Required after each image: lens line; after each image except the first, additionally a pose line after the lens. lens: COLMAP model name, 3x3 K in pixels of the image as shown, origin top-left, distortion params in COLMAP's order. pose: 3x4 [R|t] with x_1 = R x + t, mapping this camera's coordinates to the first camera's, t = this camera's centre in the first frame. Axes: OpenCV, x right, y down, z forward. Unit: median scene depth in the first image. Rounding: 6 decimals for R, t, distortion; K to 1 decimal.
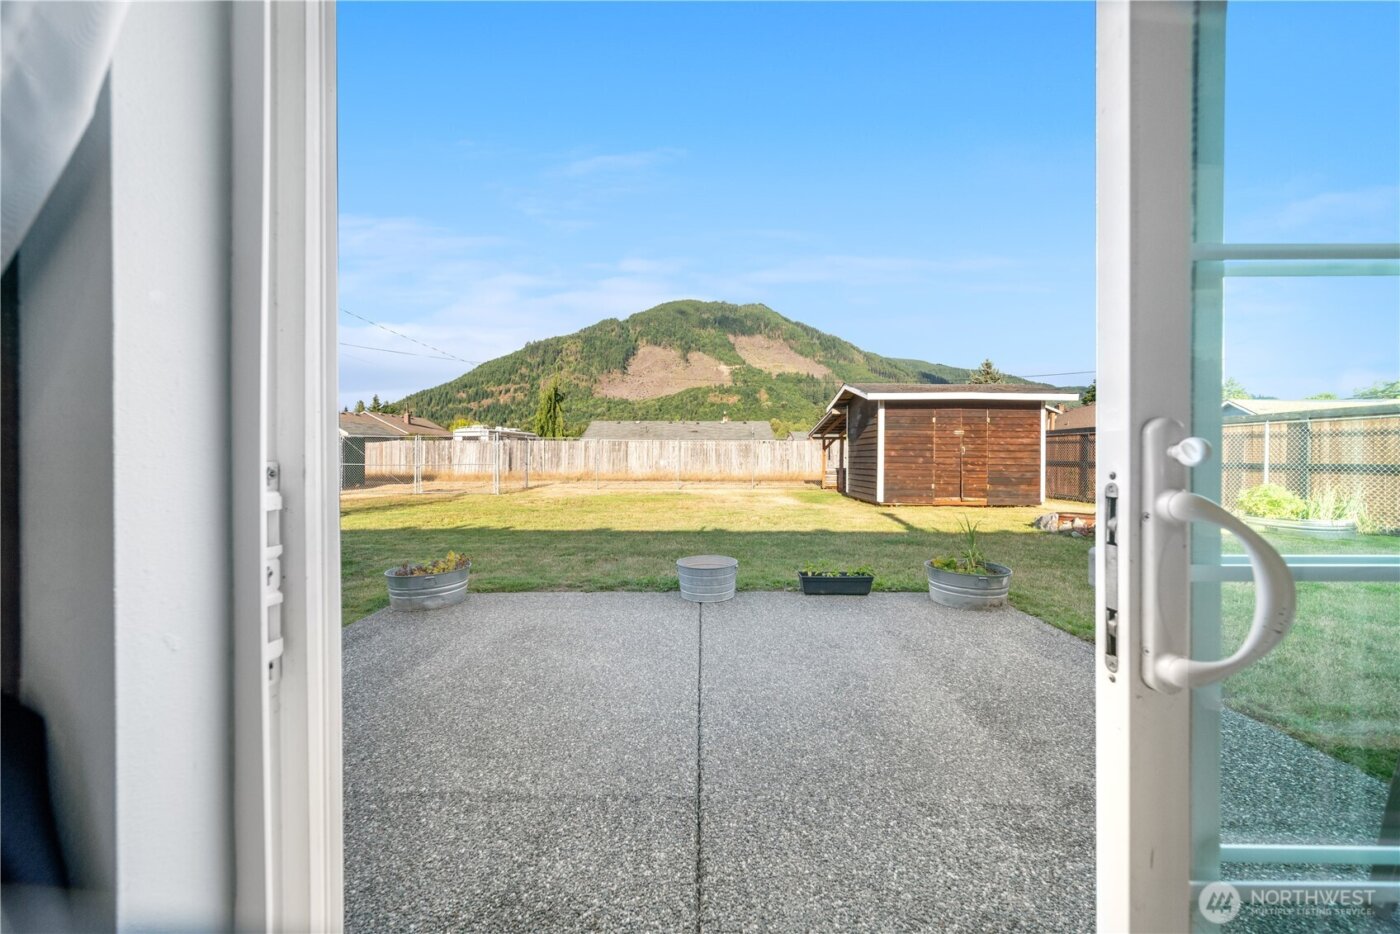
lens RADIAL K [[500.9, 0, 698.9], [0, 500.9, 471.2], [0, 0, 1]] dist [0.002396, -0.001308]
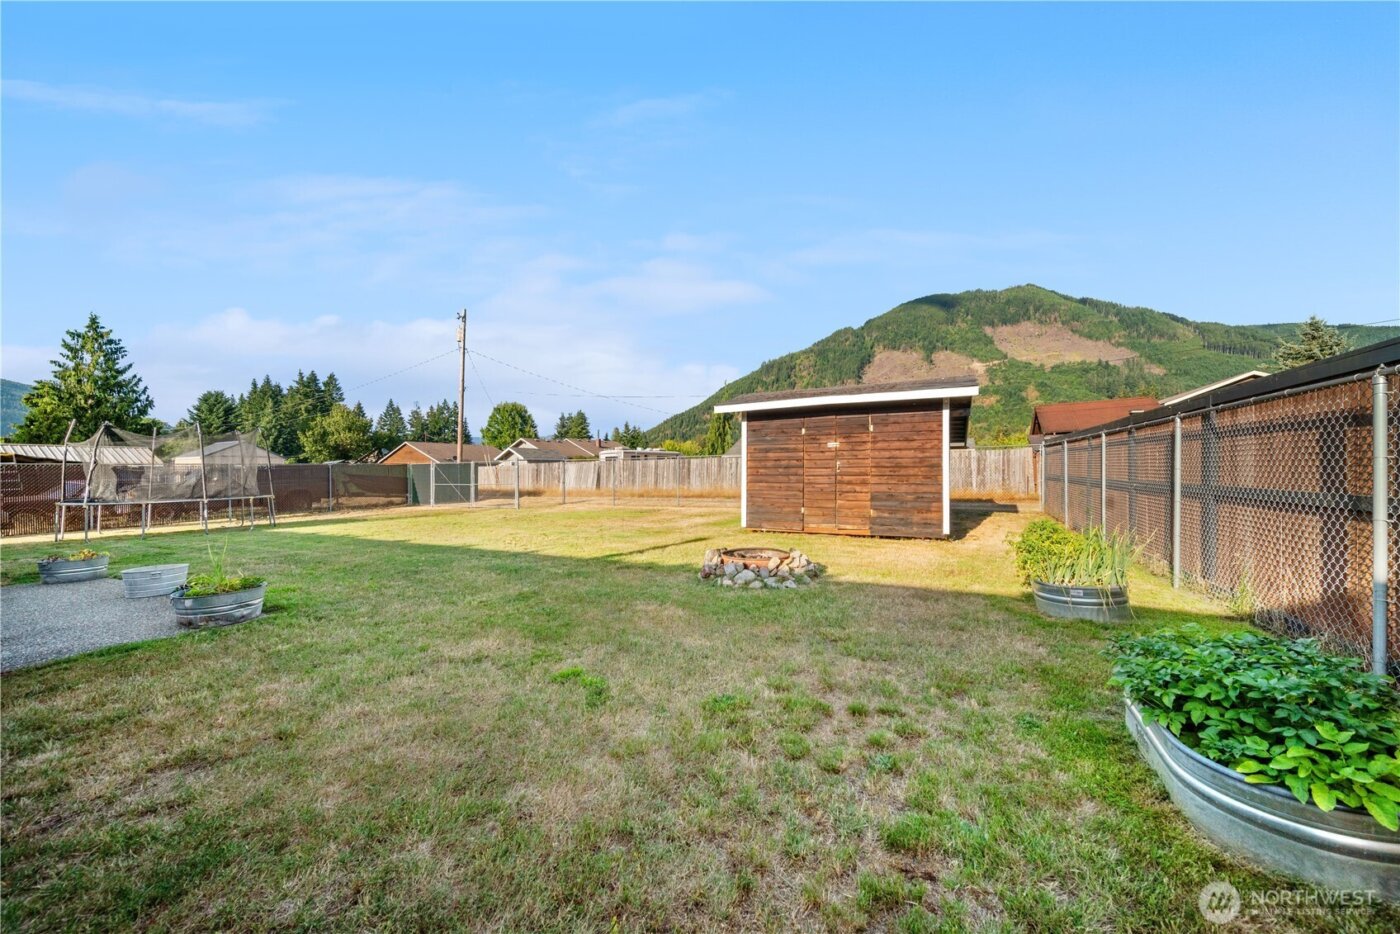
lens RADIAL K [[500.9, 0, 696.9], [0, 500.9, 481.9], [0, 0, 1]] dist [0.002396, -0.001308]
pose [[0.888922, -0.005465, -0.458026, 0.457541], [0.002943, 0.999976, -0.006221, -0.008090], [0.458050, 0.004182, 0.888917, 0.111517]]
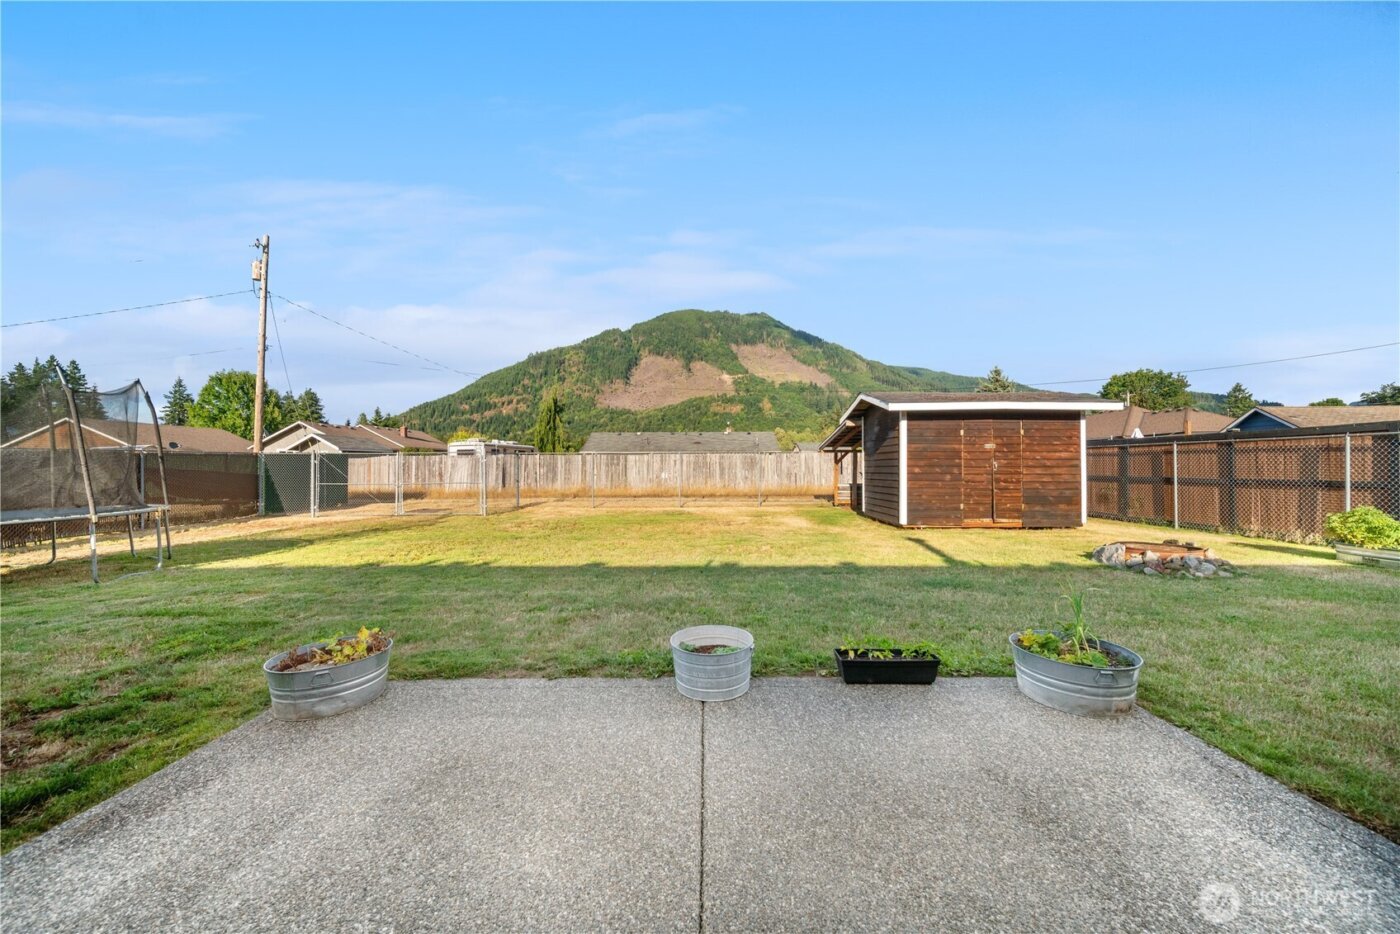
lens RADIAL K [[500.9, 0, 700.1], [0, 500.9, 479.9], [0, 0, 1]] dist [0.002396, -0.001308]
pose [[0.999966, -0.007017, -0.004396, 0.000949], [0.007008, 0.999973, -0.002029, -0.012403], [0.004410, 0.001998, 0.999988, 0.063486]]
